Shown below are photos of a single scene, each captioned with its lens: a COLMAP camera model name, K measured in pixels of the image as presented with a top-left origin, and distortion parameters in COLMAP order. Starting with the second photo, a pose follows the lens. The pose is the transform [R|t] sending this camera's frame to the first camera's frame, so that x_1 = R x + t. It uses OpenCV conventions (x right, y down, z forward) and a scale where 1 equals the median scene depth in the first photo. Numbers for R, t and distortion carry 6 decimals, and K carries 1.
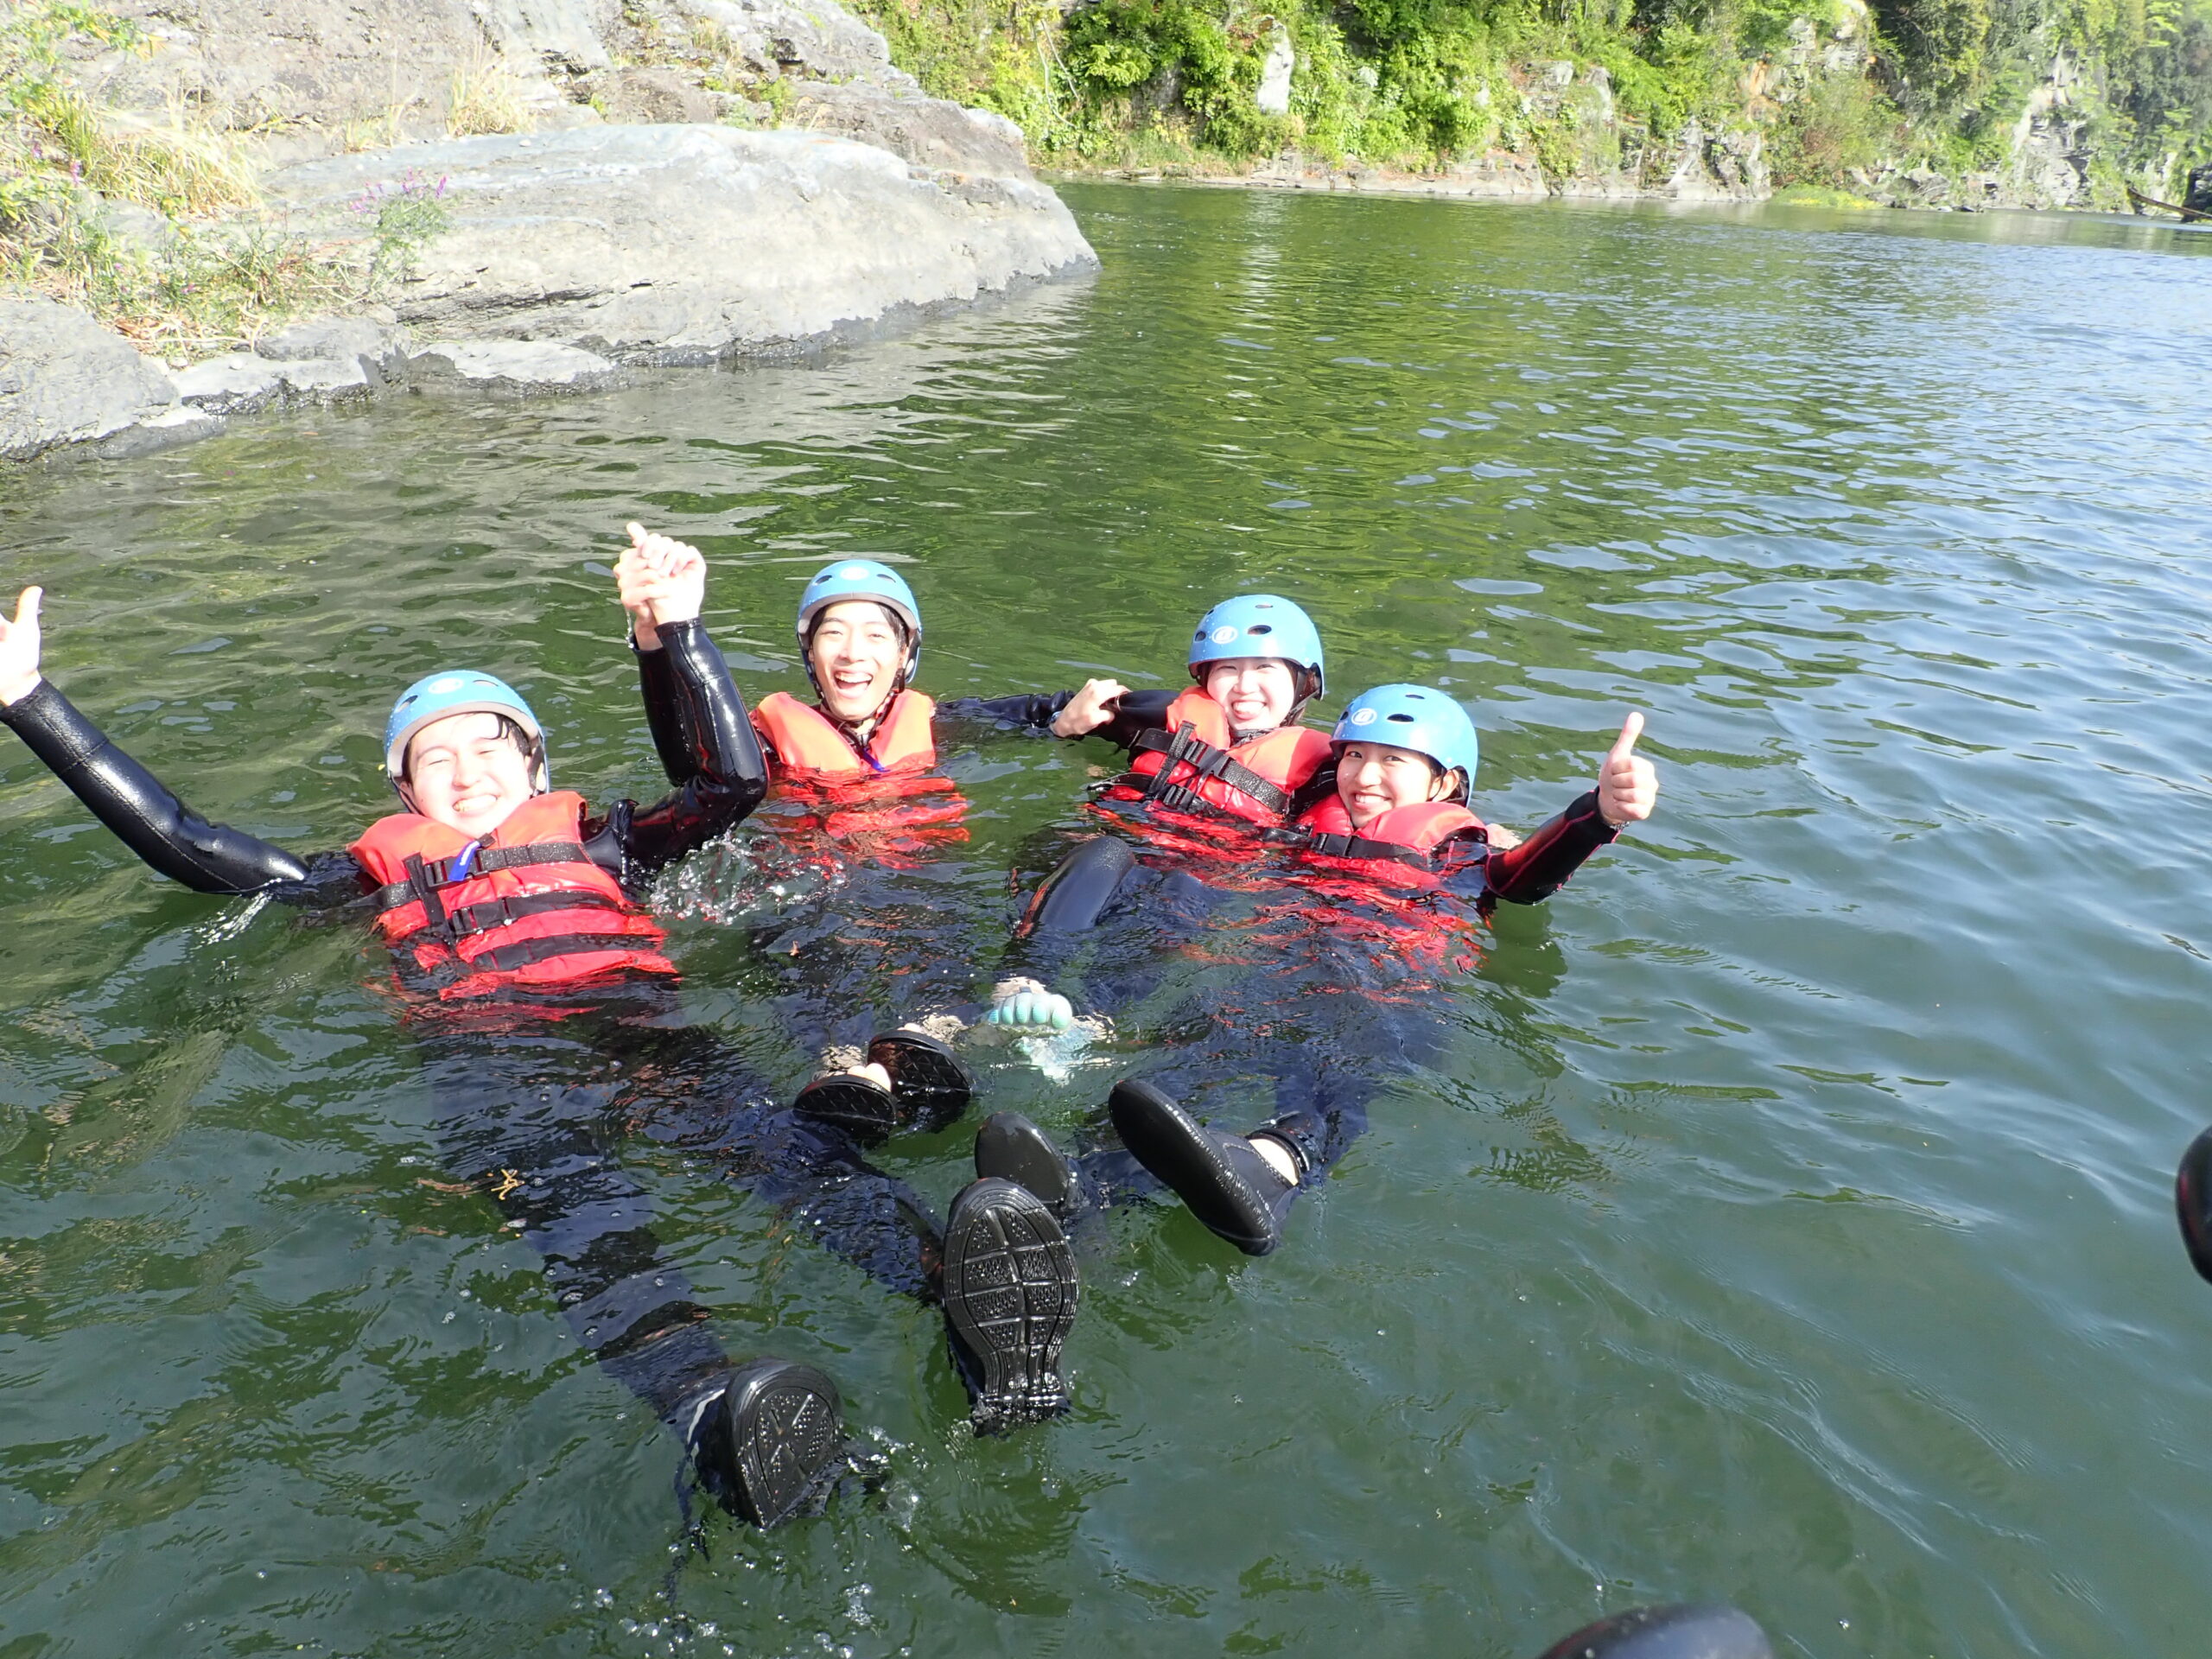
lens RADIAL K [[1608.8, 0, 1104.1], [0, 1608.8, 823.0], [0, 0, 1]] dist [0.001801, -0.006427]
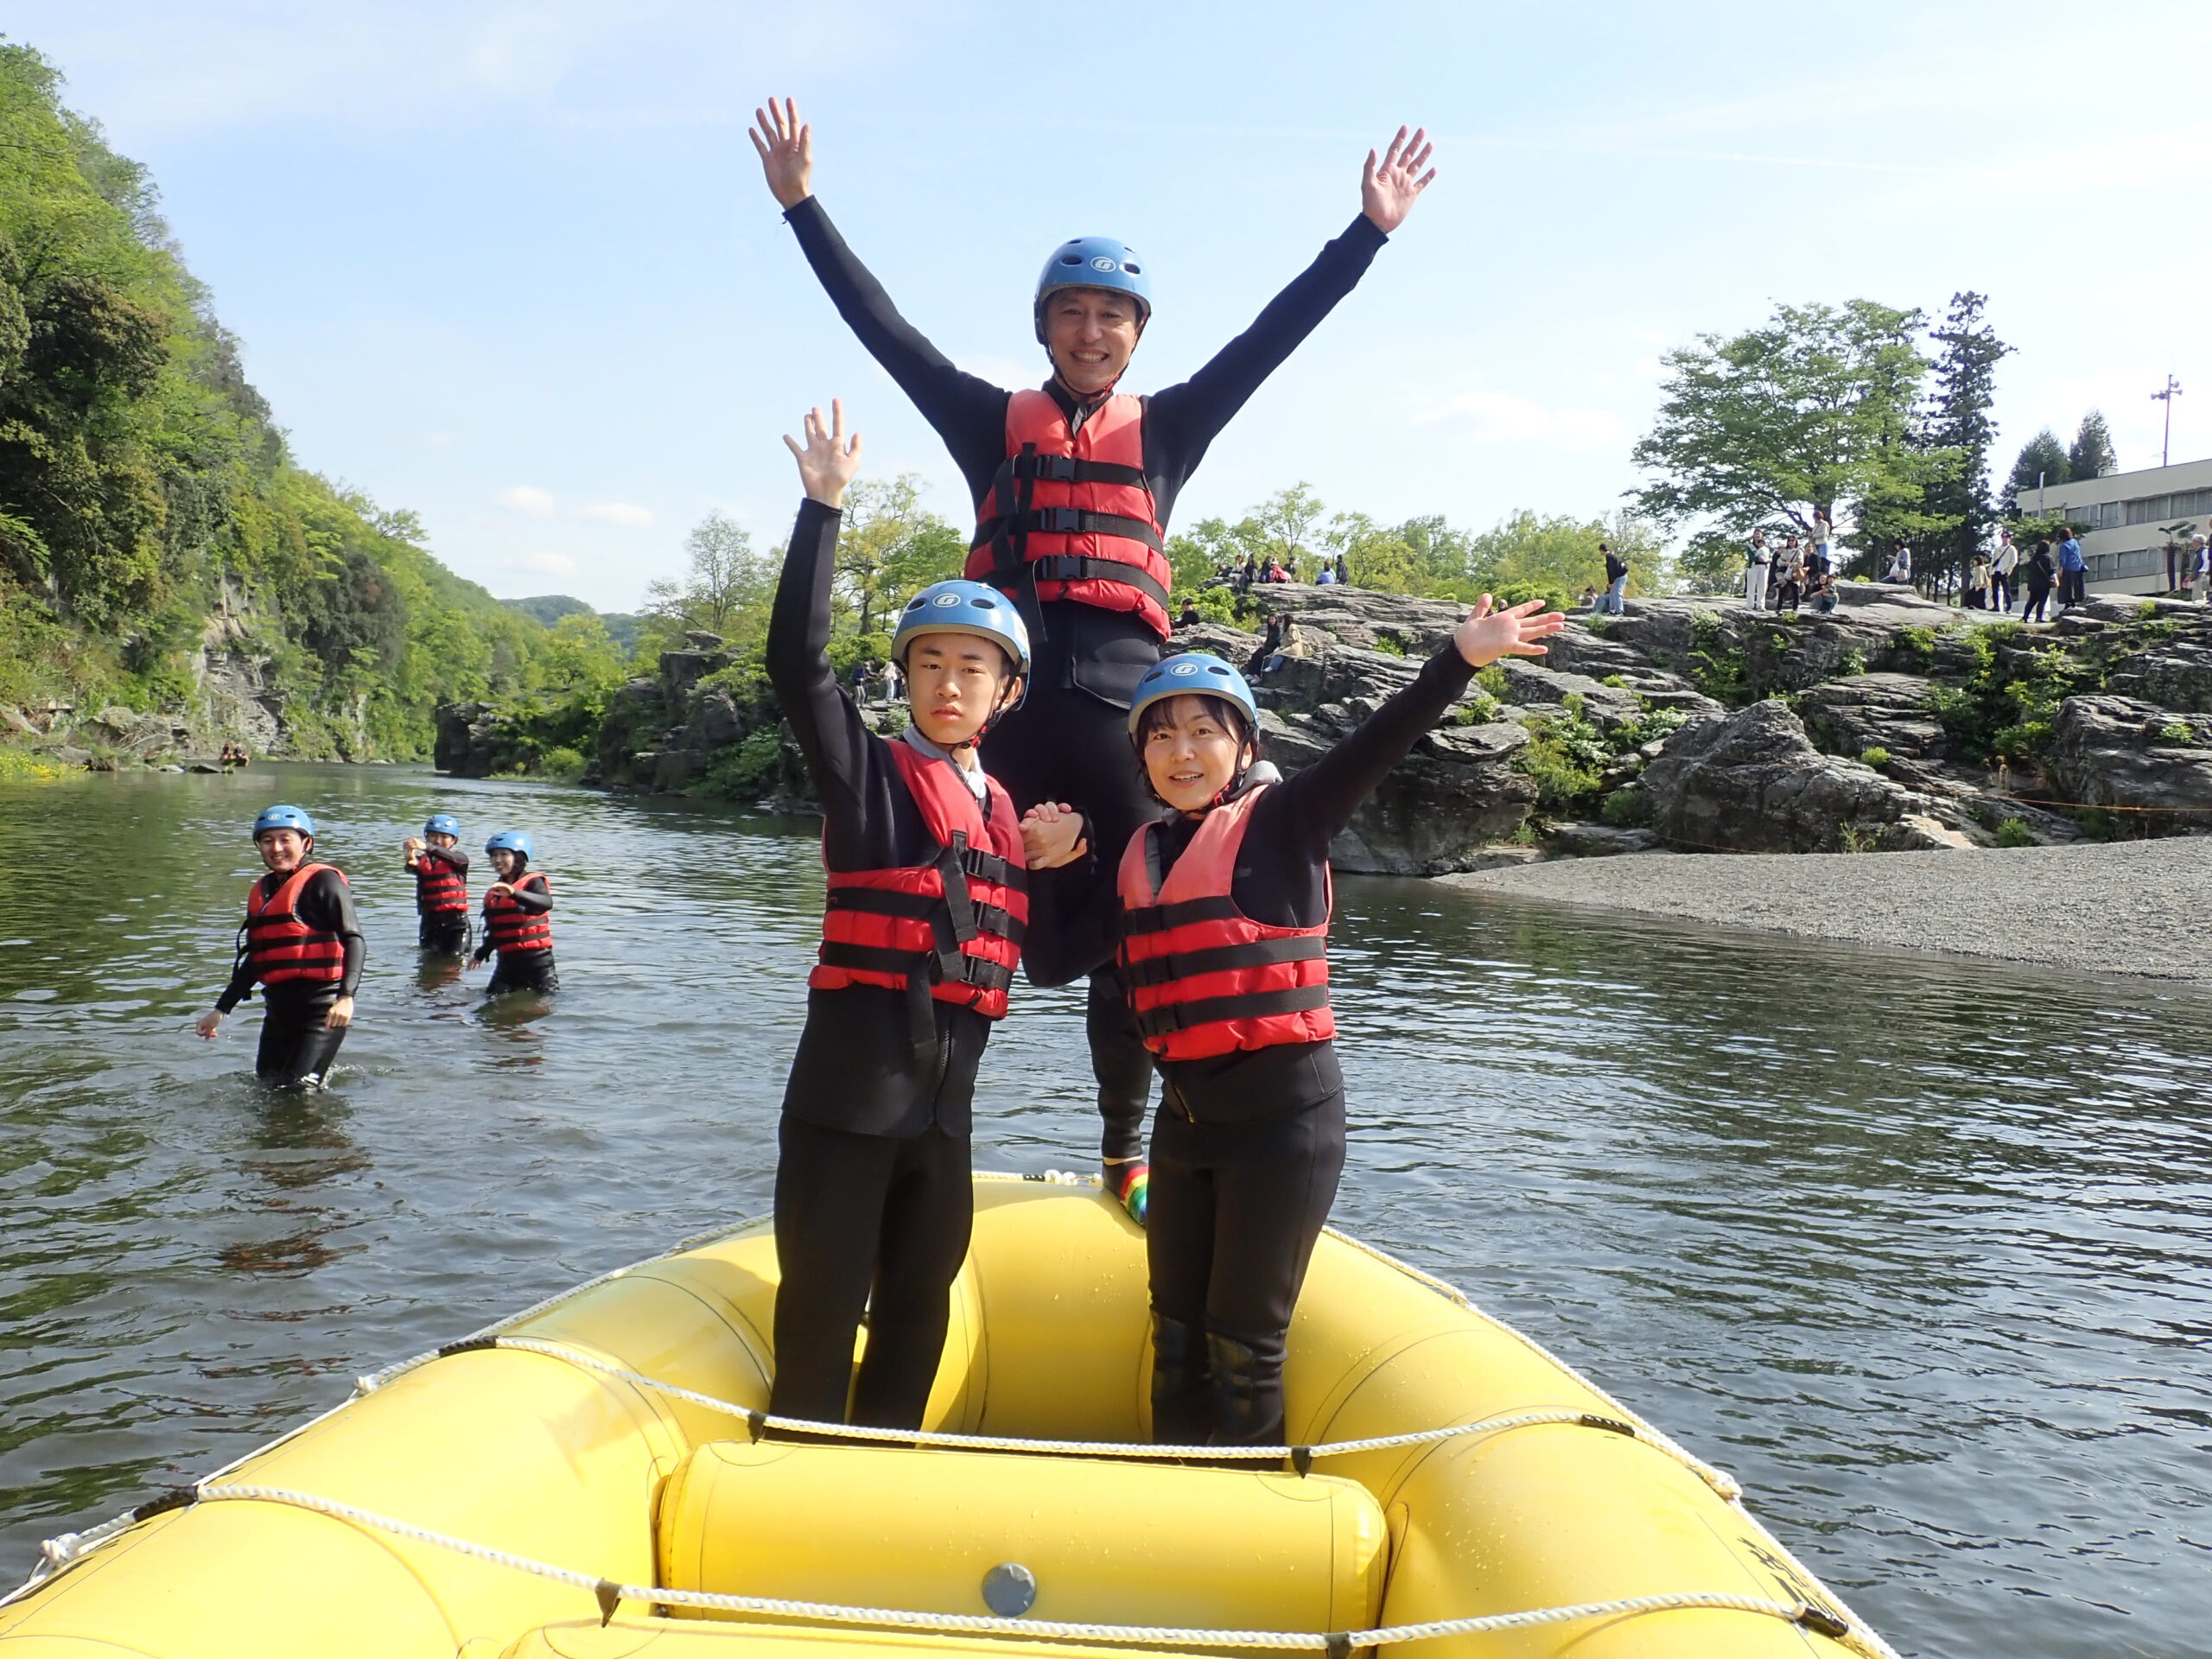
lens RADIAL K [[1935.9, 0, 1096.1], [0, 1935.9, 844.9], [0, 0, 1]] dist [0.004273, -0.012379]
pose [[0.592677, -0.047404, 0.804044, 0.068986], [0.296355, 0.941072, -0.162966, -0.065895], [-0.748938, 0.334868, 0.571799, 0.164007]]
